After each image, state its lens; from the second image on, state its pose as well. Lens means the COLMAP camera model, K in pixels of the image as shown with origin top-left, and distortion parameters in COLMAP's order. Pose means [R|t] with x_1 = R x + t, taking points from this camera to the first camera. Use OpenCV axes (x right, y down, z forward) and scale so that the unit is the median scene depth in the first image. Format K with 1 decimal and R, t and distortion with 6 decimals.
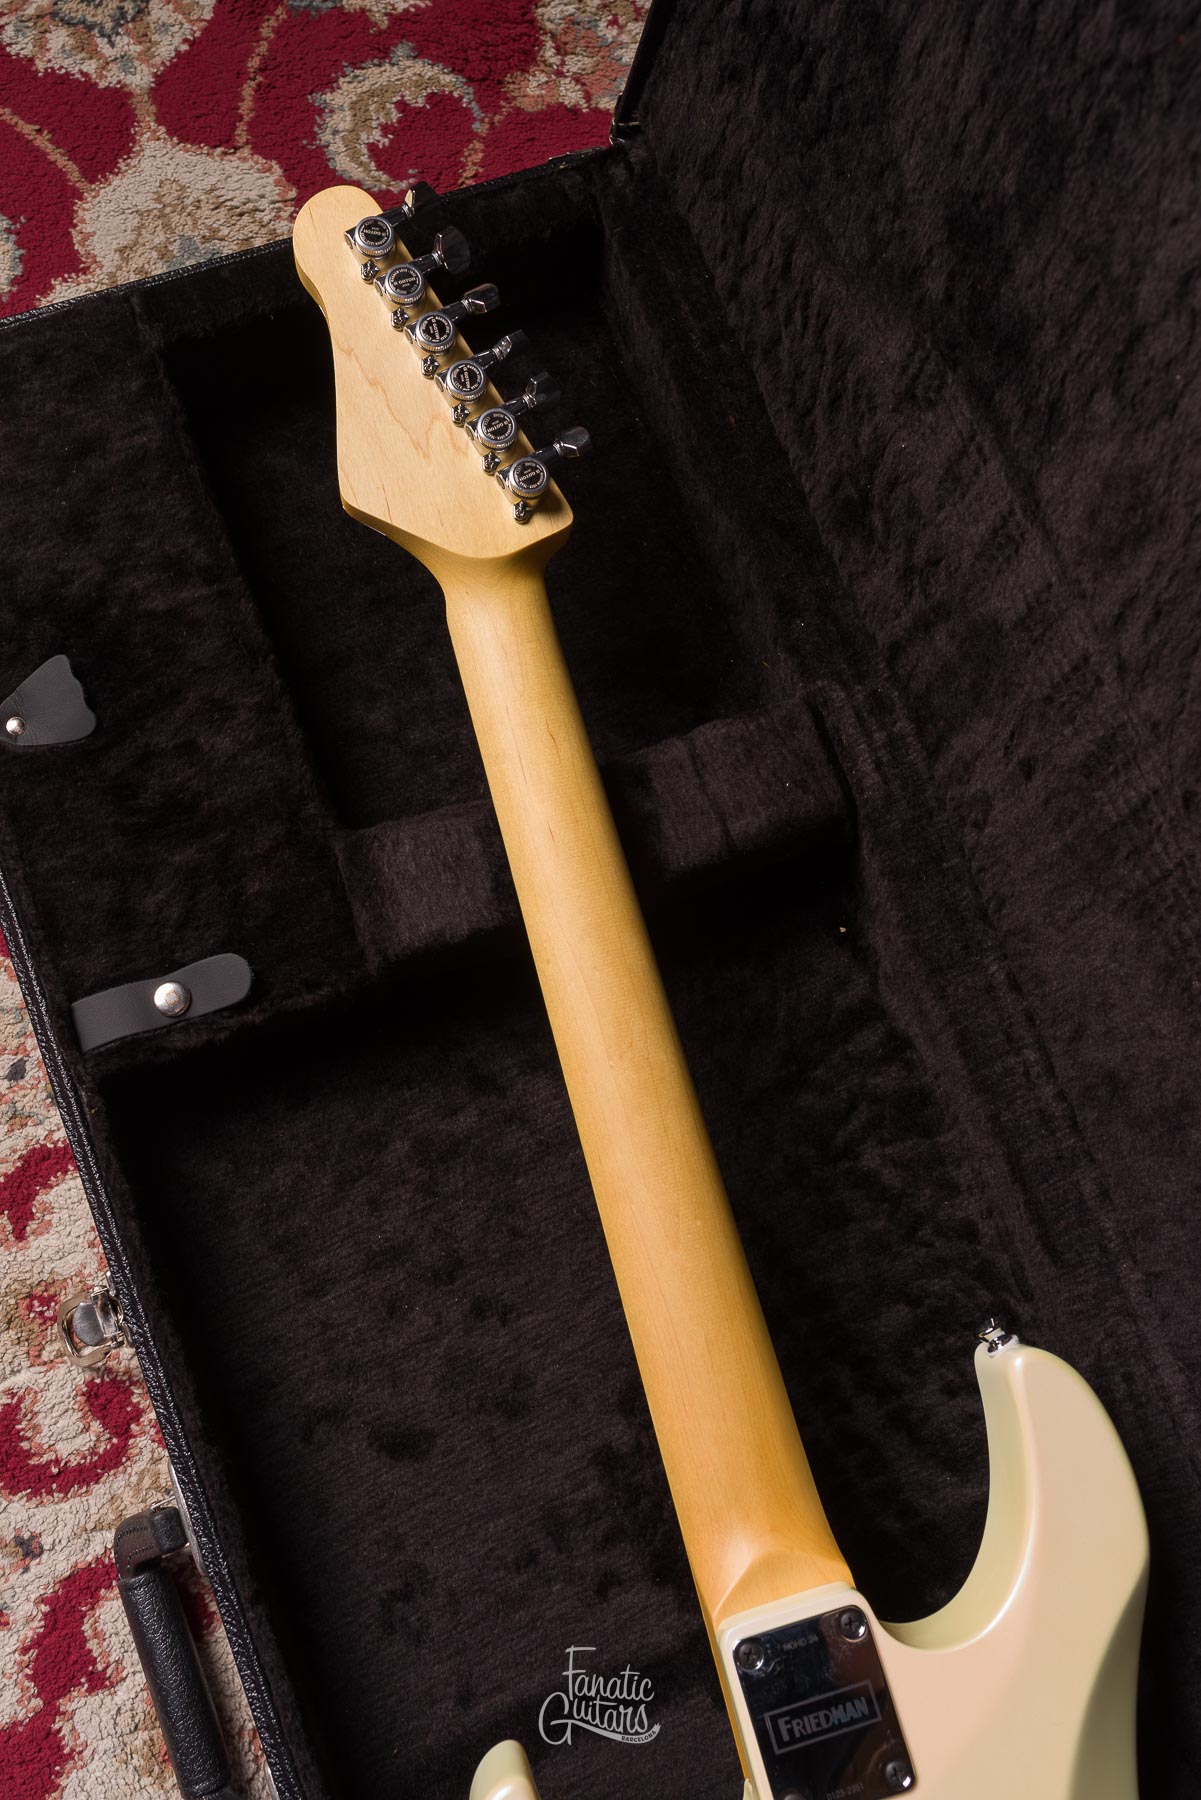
lens RADIAL K [[1735.1, 0, 599.3], [0, 1735.1, 899.0], [0, 0, 1]] dist [-0.001368, 0.002756]
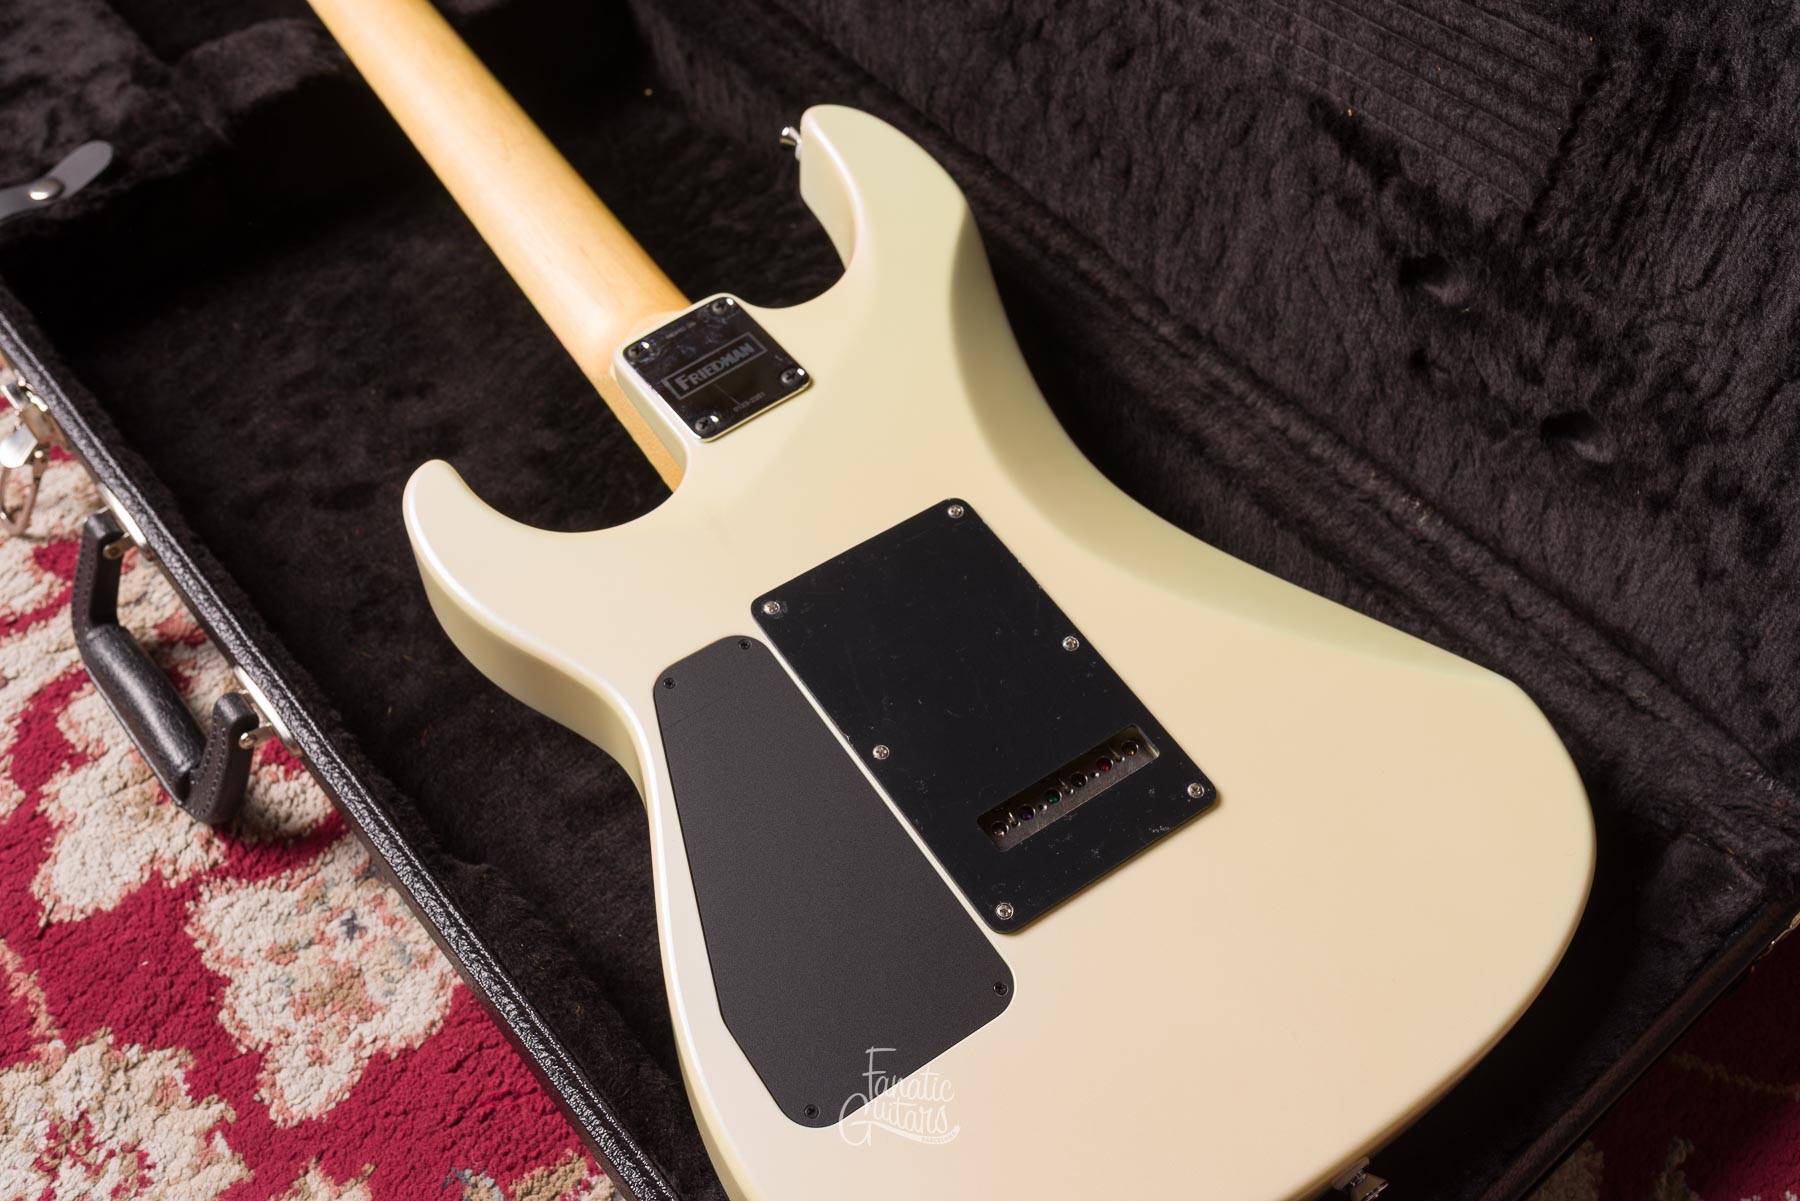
lens RADIAL K [[1753.9, 0, 903.5], [0, 1753.9, 595.8], [0, 0, 1]] dist [0.002239, -0.001097]
pose [[0.942298, -0.304877, 0.138290, 0.037446], [0.334668, 0.868304, -0.366123, 0.840002], [-0.008455, 0.391279, 0.920233, 0.048581]]
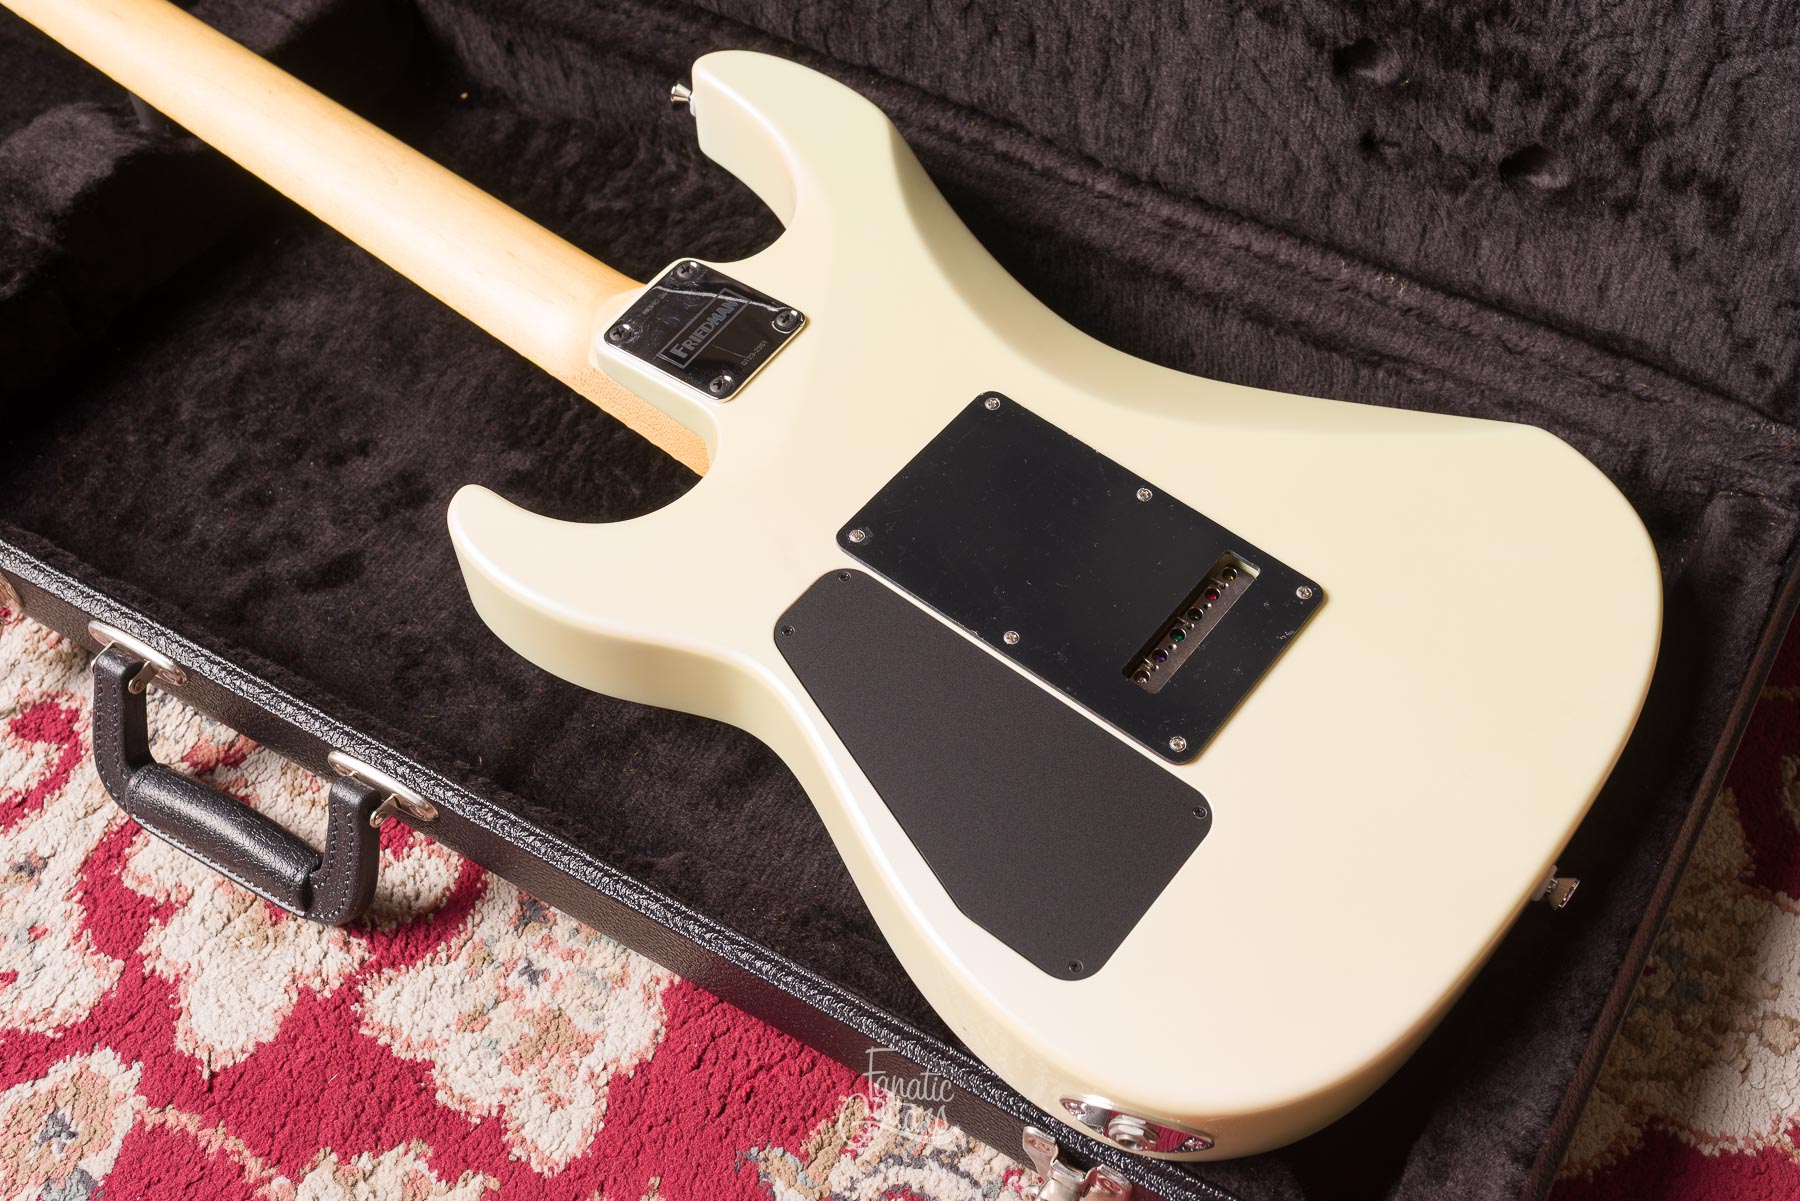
lens RADIAL K [[1921.6, 0, 997.9], [0, 1921.6, 641.9], [0, 0, 1]] dist [0.003330, -0.010685]
pose [[0.770228, -0.562492, 0.300586, -0.167599], [0.632883, 0.732337, -0.251280, 0.829555], [-0.078787, 0.383779, 0.920058, -0.013939]]
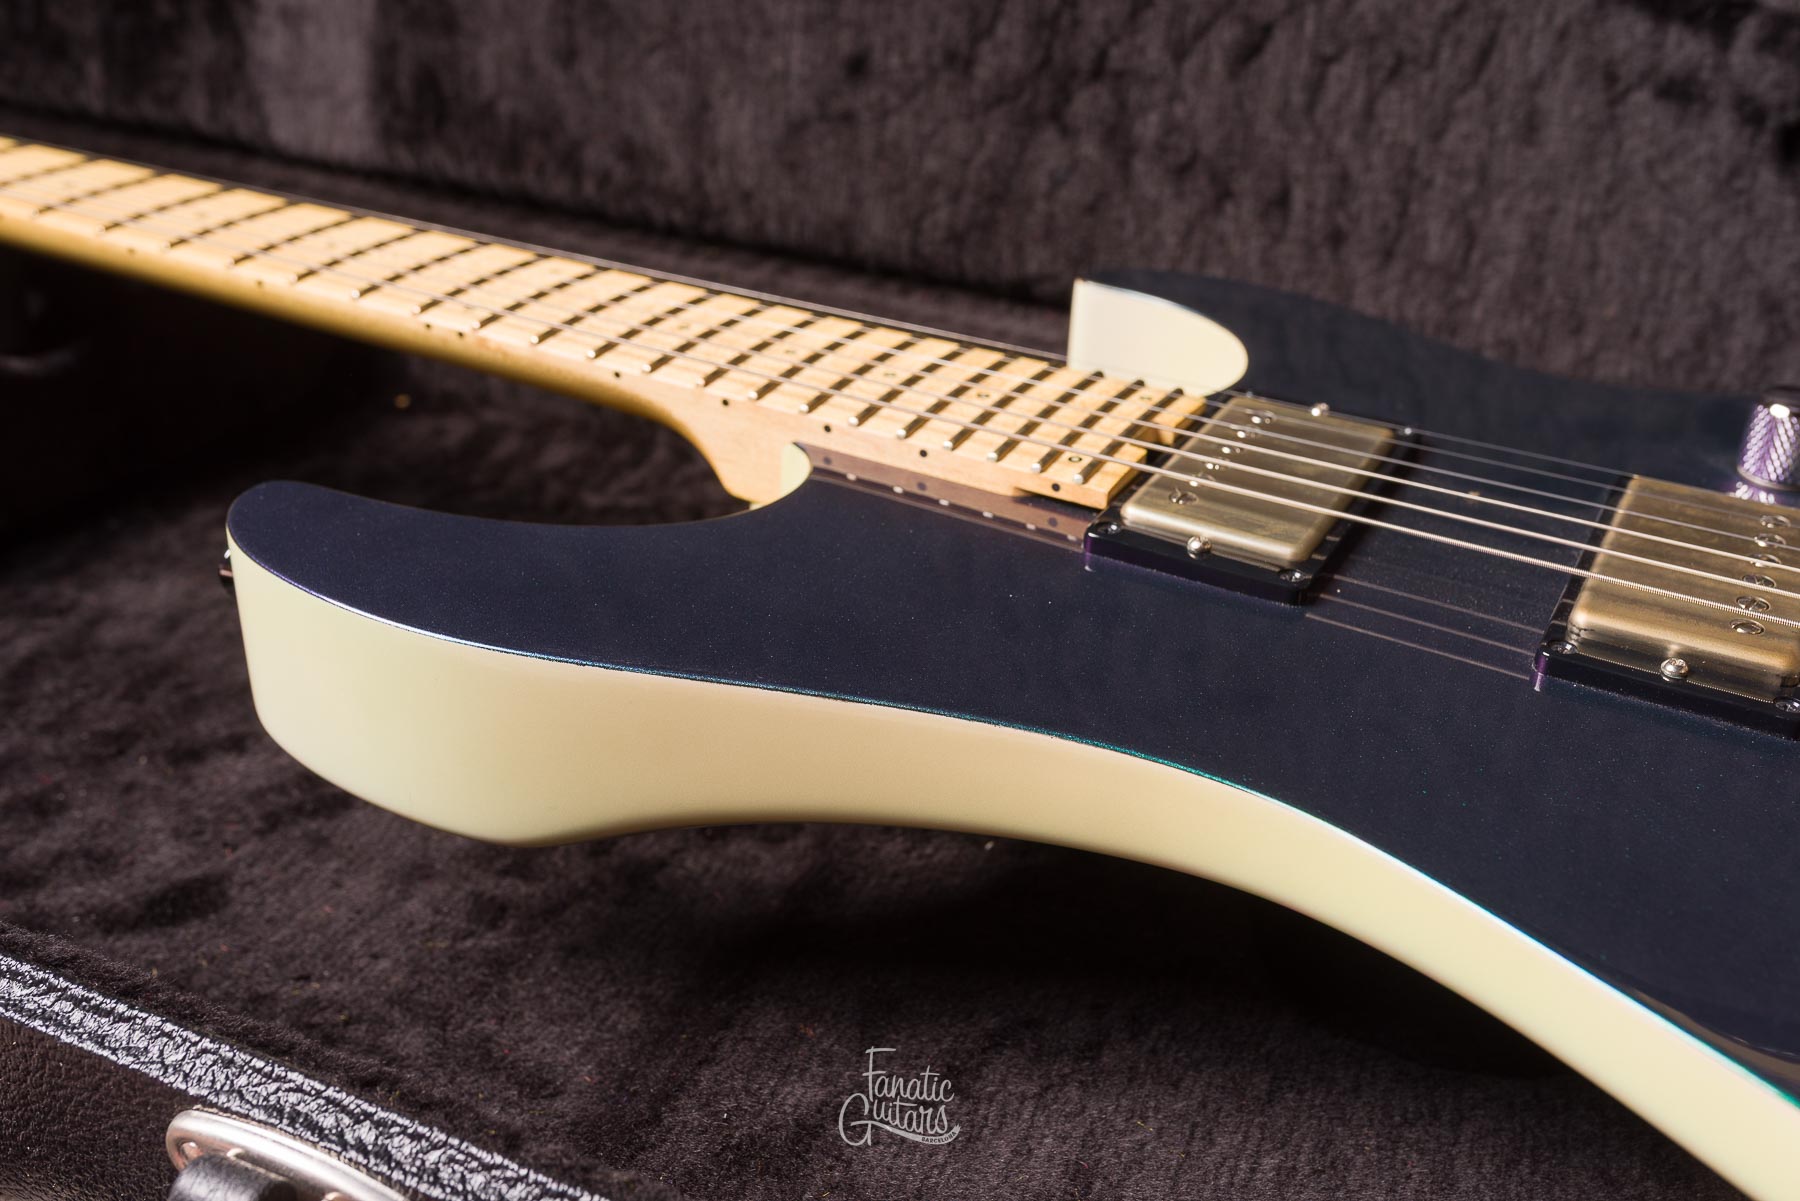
lens RADIAL K [[1808.5, 0, 902.1], [0, 1808.5, 601.1], [0, 0, 1]] dist [0.002107, 0.002904]
pose [[0.707982, -0.346747, 0.615246, -0.252933], [0.686740, 0.541267, -0.485199, 0.660719], [-0.164771, 0.766027, 0.621332, 0.540364]]
